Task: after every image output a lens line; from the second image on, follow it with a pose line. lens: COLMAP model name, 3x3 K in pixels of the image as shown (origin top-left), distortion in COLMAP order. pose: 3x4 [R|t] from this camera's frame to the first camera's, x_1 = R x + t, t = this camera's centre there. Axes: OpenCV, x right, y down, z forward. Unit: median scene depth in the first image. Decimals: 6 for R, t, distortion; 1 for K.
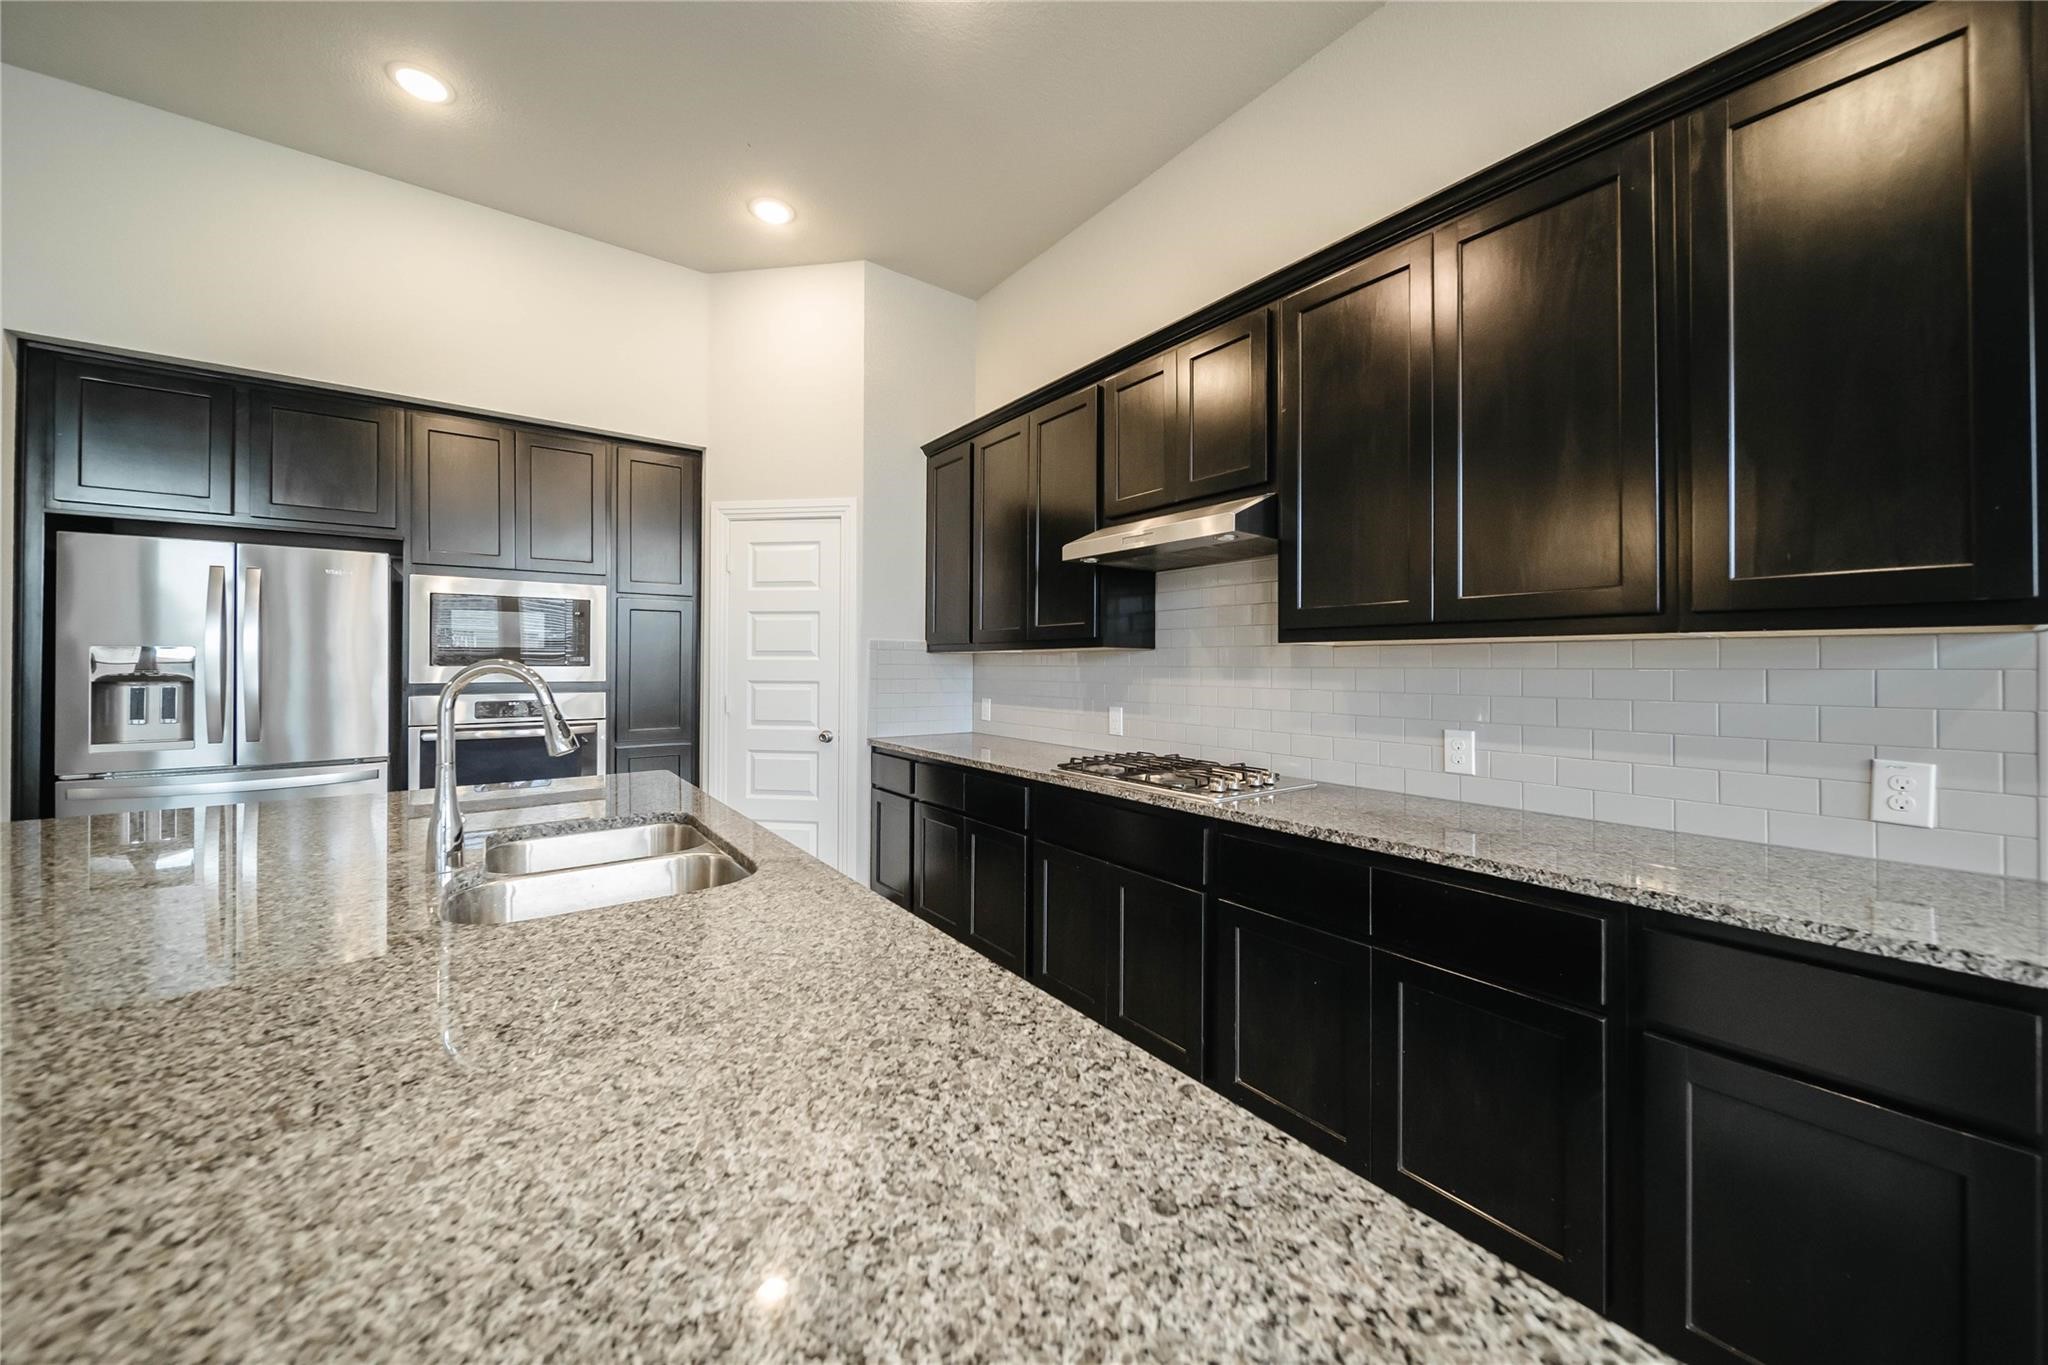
lens RADIAL K [[724.0, 0, 1026.3], [0, 724.0, 659.0], [0, 0, 1]] dist [0.000751, -0.001476]
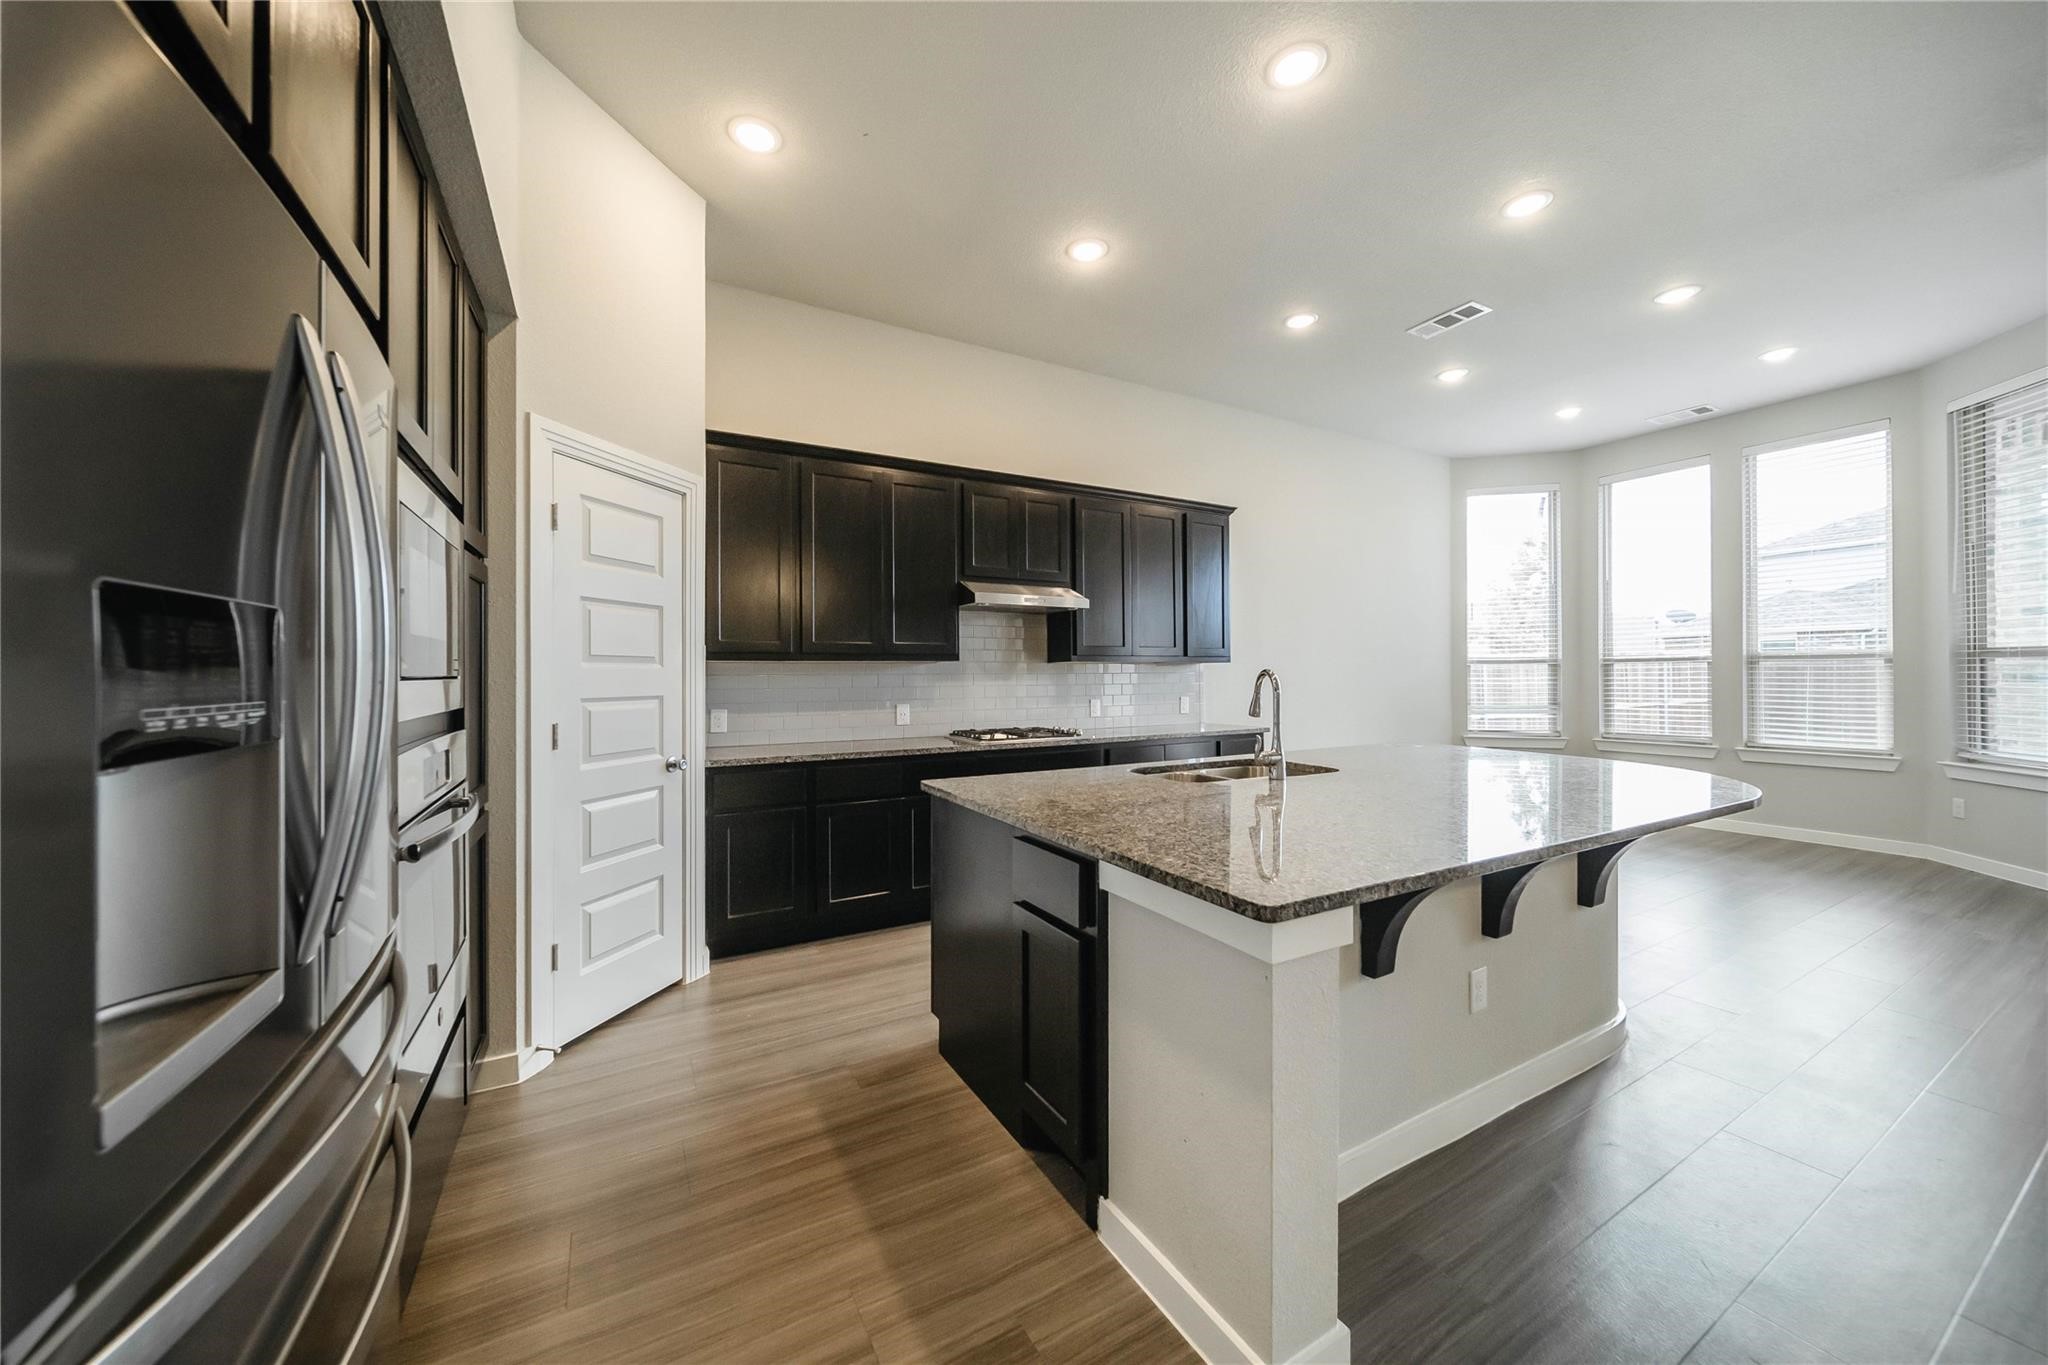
lens RADIAL K [[724.0, 0, 1021.6], [0, 724.0, 667.9], [0, 0, 1]] dist [0.000751, -0.001476]
pose [[0.128948, 0.007833, 0.991620, -1.188652], [-0.001049, 0.999969, -0.007762, 0.008490], [-0.991651, -0.000040, 0.128952, 0.600145]]
